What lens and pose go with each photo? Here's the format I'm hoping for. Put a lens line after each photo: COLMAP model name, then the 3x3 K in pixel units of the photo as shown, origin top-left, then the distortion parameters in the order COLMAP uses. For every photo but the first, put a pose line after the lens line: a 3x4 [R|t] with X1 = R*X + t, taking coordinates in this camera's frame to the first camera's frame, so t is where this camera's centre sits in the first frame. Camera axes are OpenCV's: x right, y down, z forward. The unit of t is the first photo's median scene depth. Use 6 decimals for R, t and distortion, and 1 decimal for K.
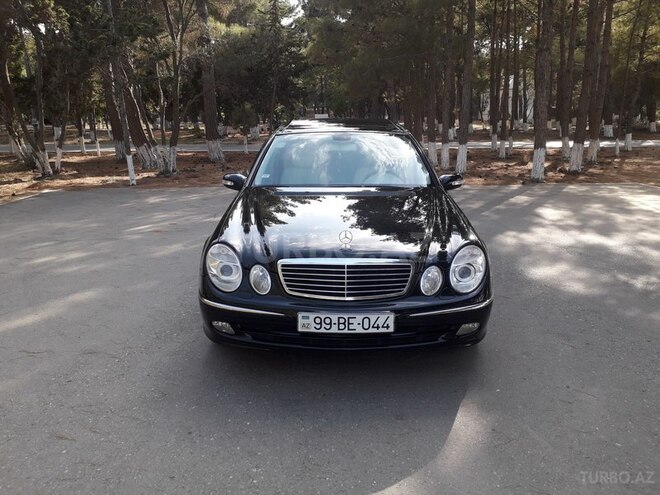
lens RADIAL K [[500.6, 0, 330.6], [0, 500.6, 260.1], [0, 0, 1]] dist [0.078477, -0.156763]
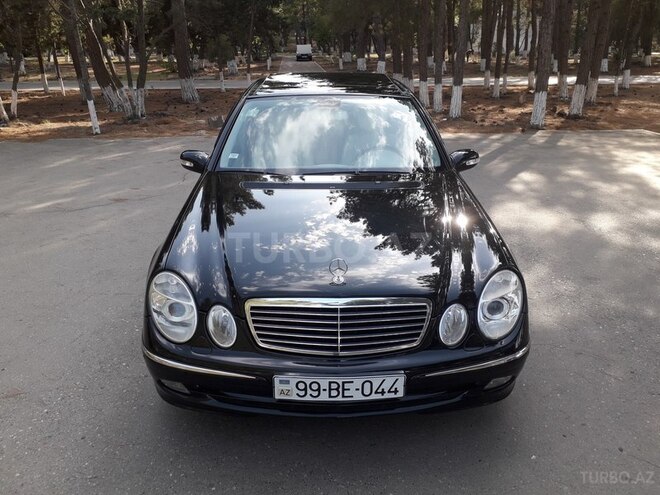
lens RADIAL K [[507.2, 0, 330.0], [0, 507.2, 247.5], [0, 0, 1]] dist [-0.004282, 0.001146]
pose [[0.999528, -0.010194, 0.028994, -0.002321], [0.007173, 0.994712, 0.102449, -0.122067], [-0.029885, -0.102193, 0.994316, 0.218395]]
